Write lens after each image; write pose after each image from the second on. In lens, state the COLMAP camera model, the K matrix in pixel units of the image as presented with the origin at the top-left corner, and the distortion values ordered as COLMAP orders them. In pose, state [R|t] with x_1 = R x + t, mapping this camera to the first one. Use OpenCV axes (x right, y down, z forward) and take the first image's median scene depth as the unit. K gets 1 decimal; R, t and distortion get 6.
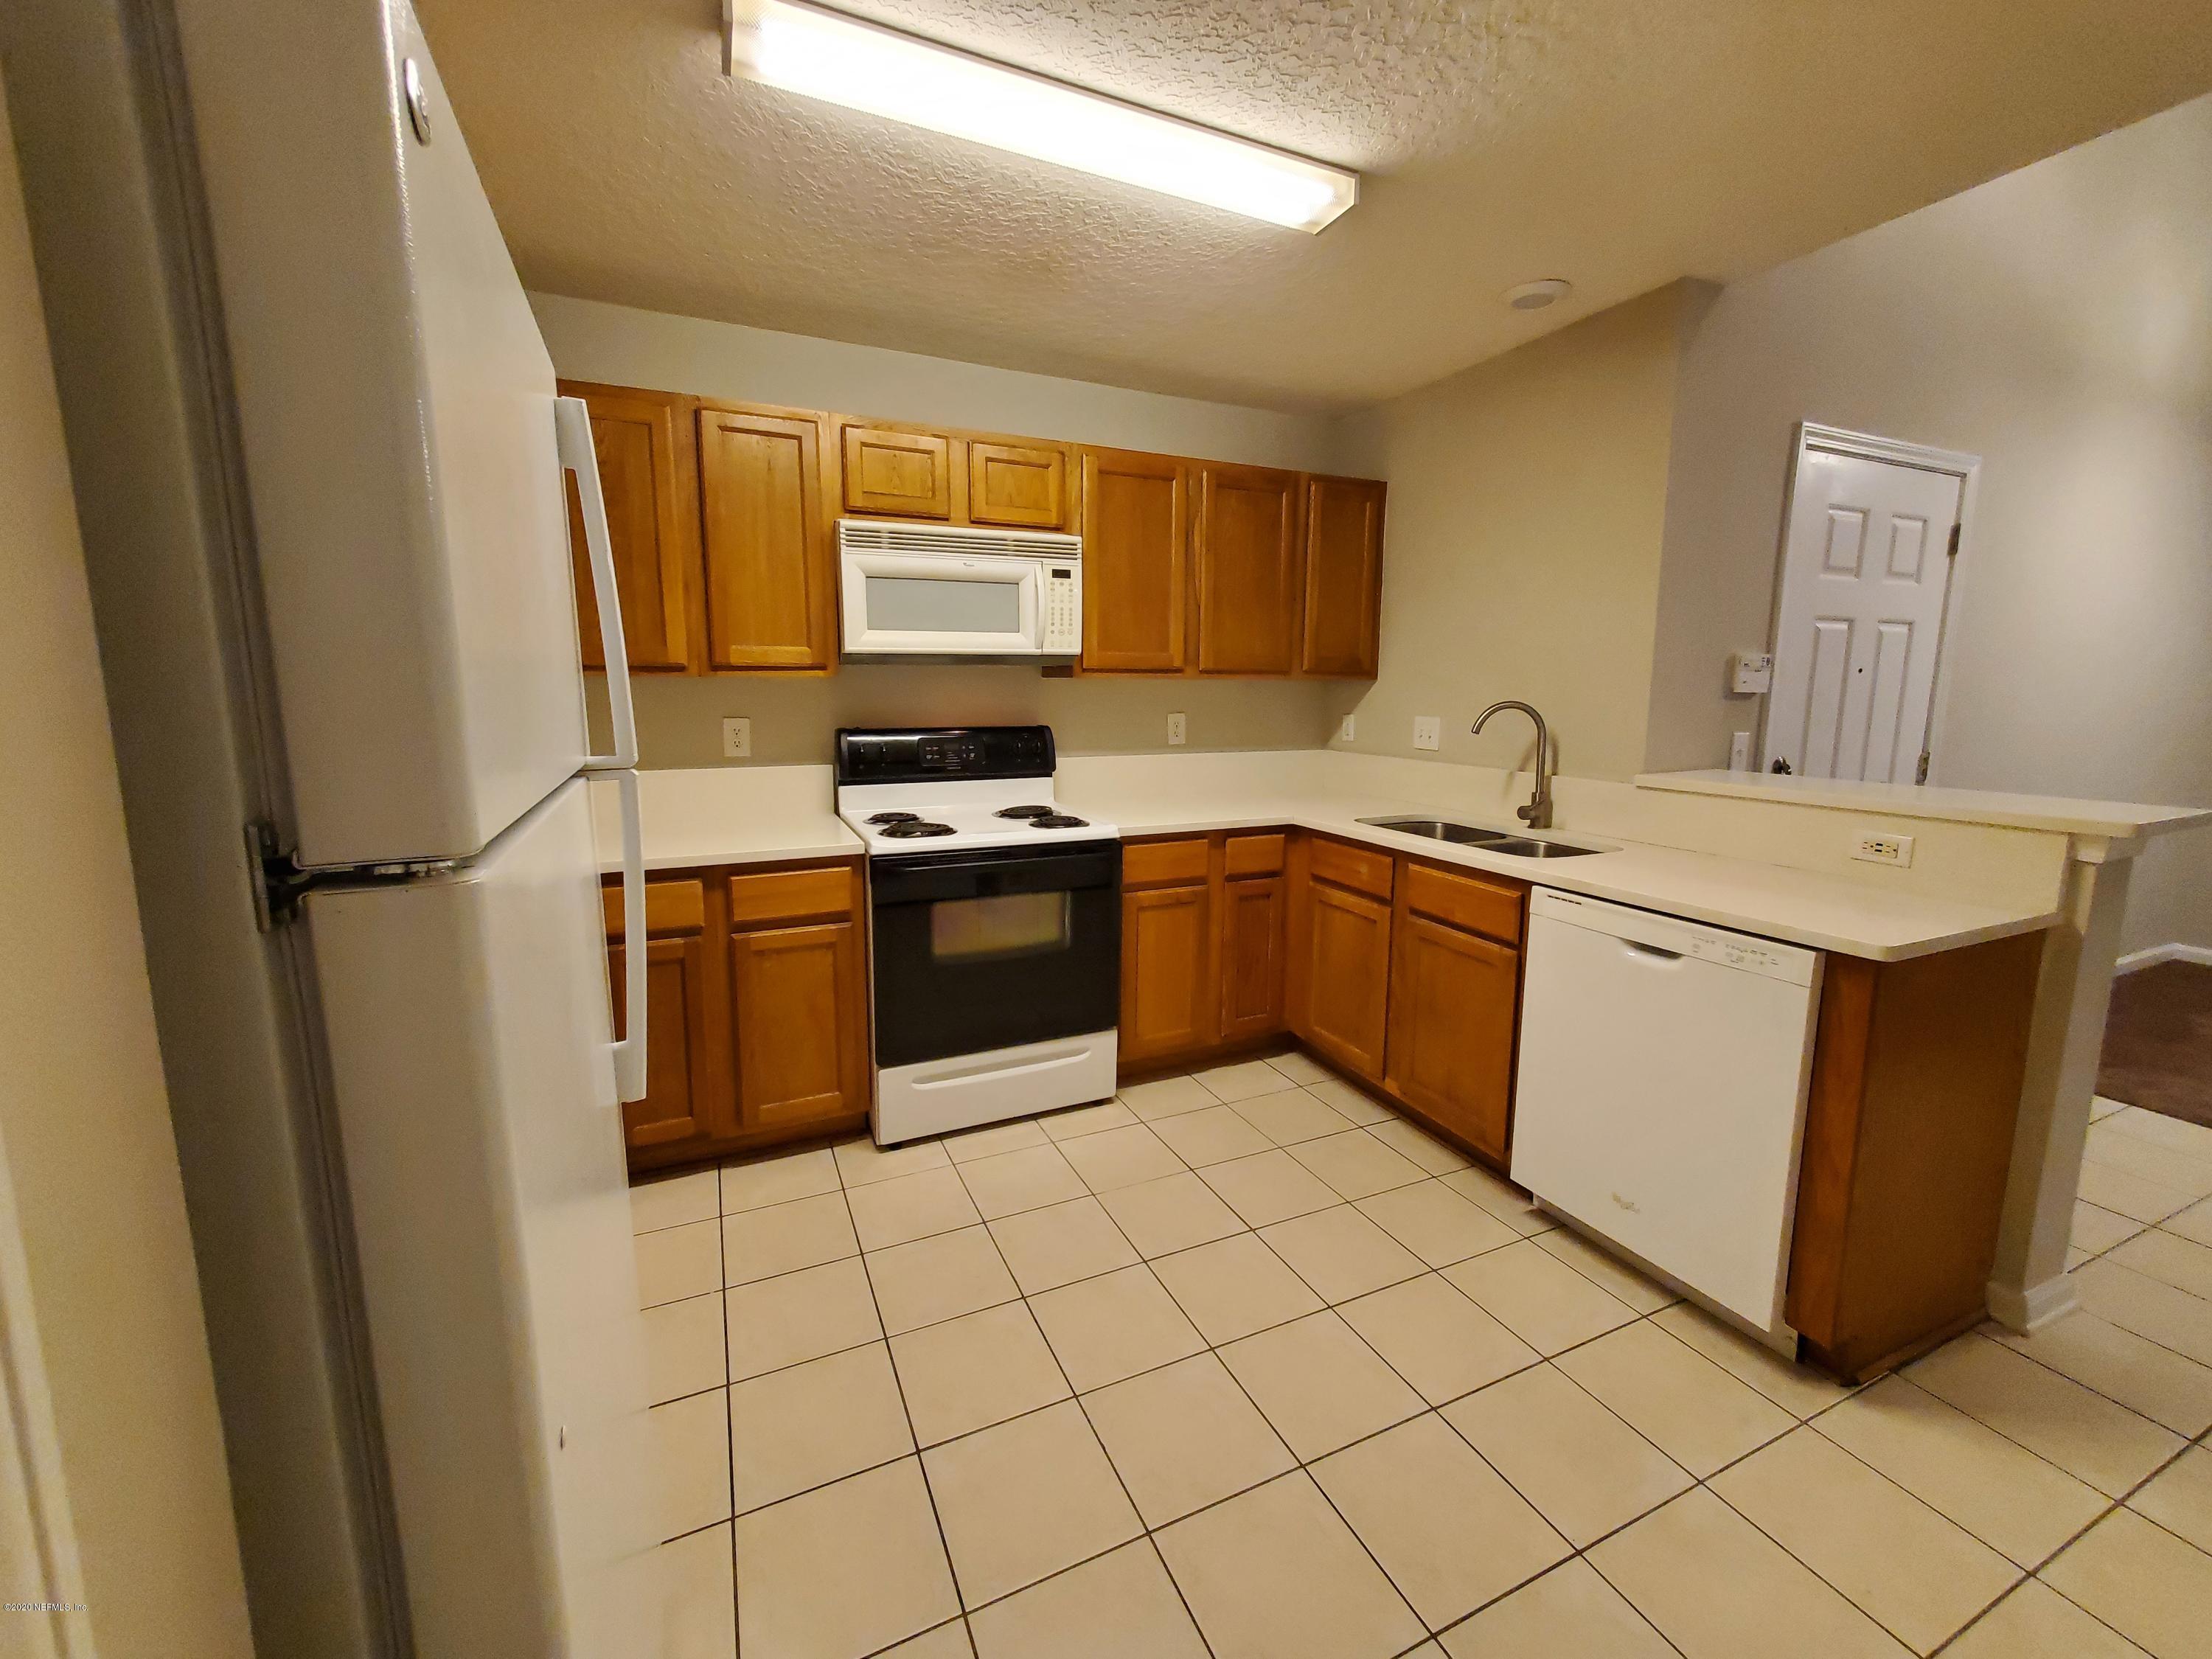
lens RADIAL K [[876.1, 0, 1093.2], [0, 876.1, 796.3], [0, 0, 1]] dist [0.003025, 0.000413]
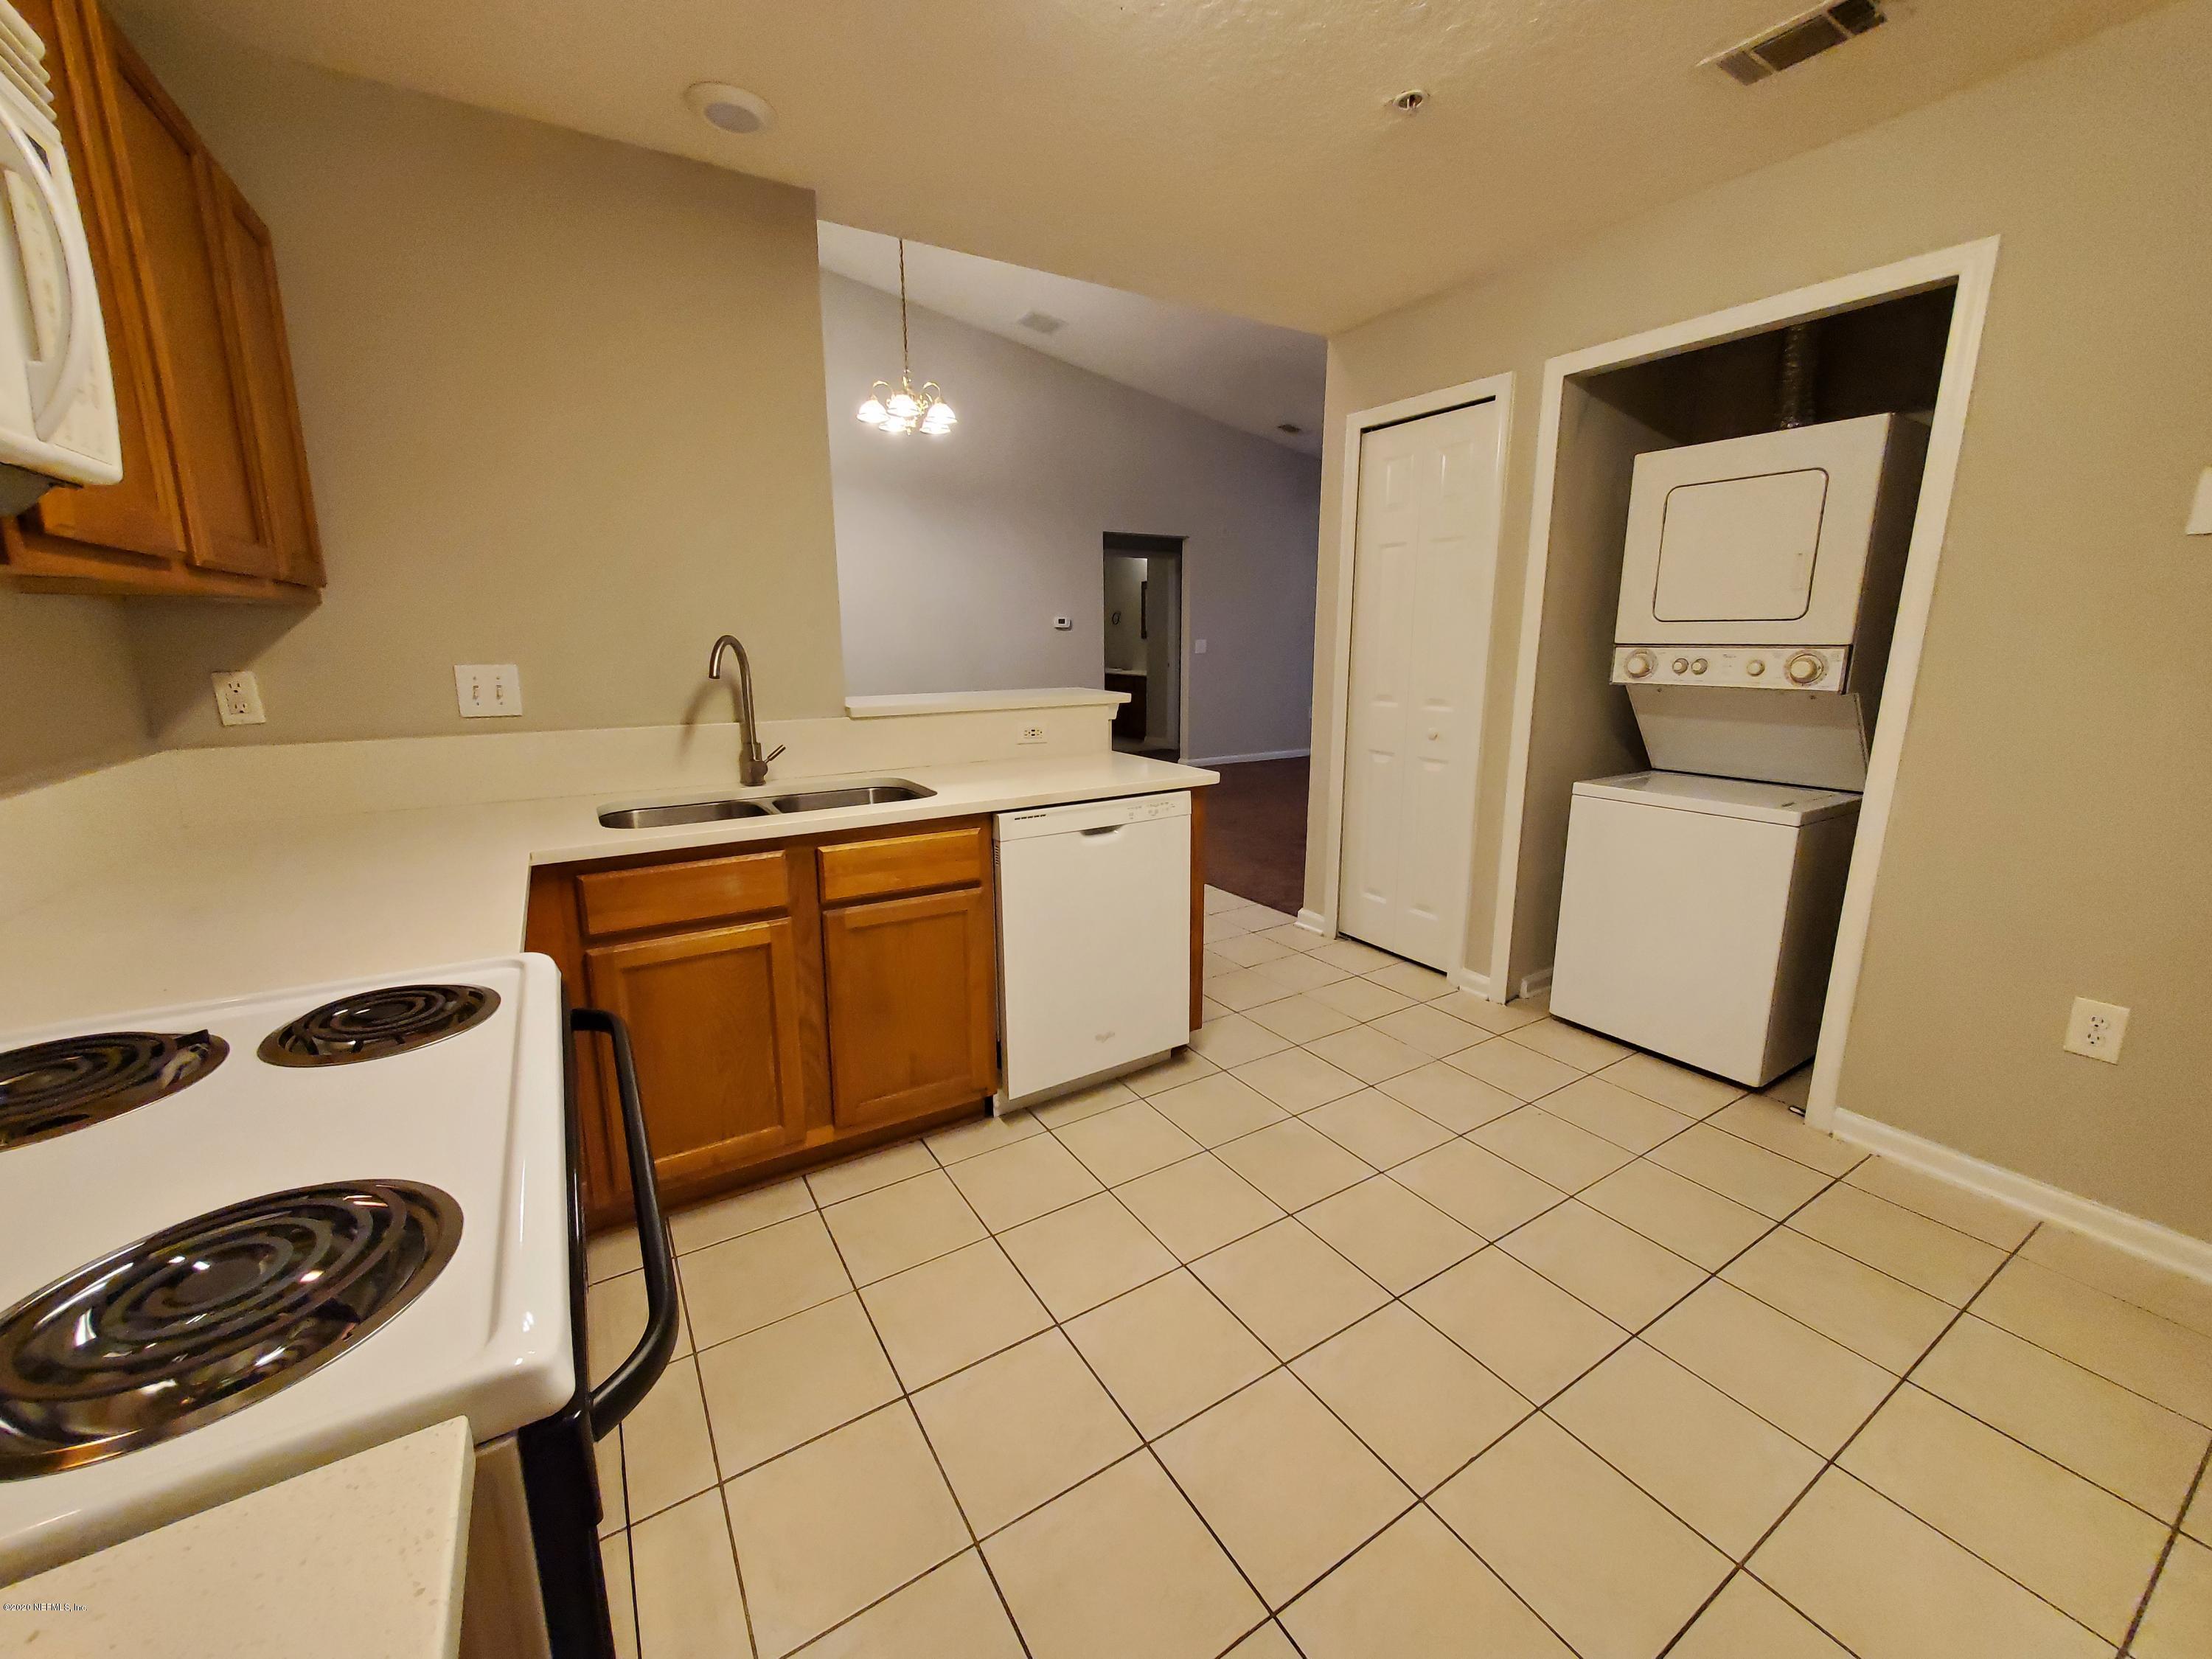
lens RADIAL K [[876.1, 0, 1101.6], [0, 876.1, 813.9], [0, 0, 1]] dist [0.003025, 0.000413]
pose [[-0.146747, -0.201886, 0.968353, -0.362183], [0.127173, 0.966976, 0.220871, -0.078778], [-0.980965, 0.155560, -0.116227, 0.747430]]
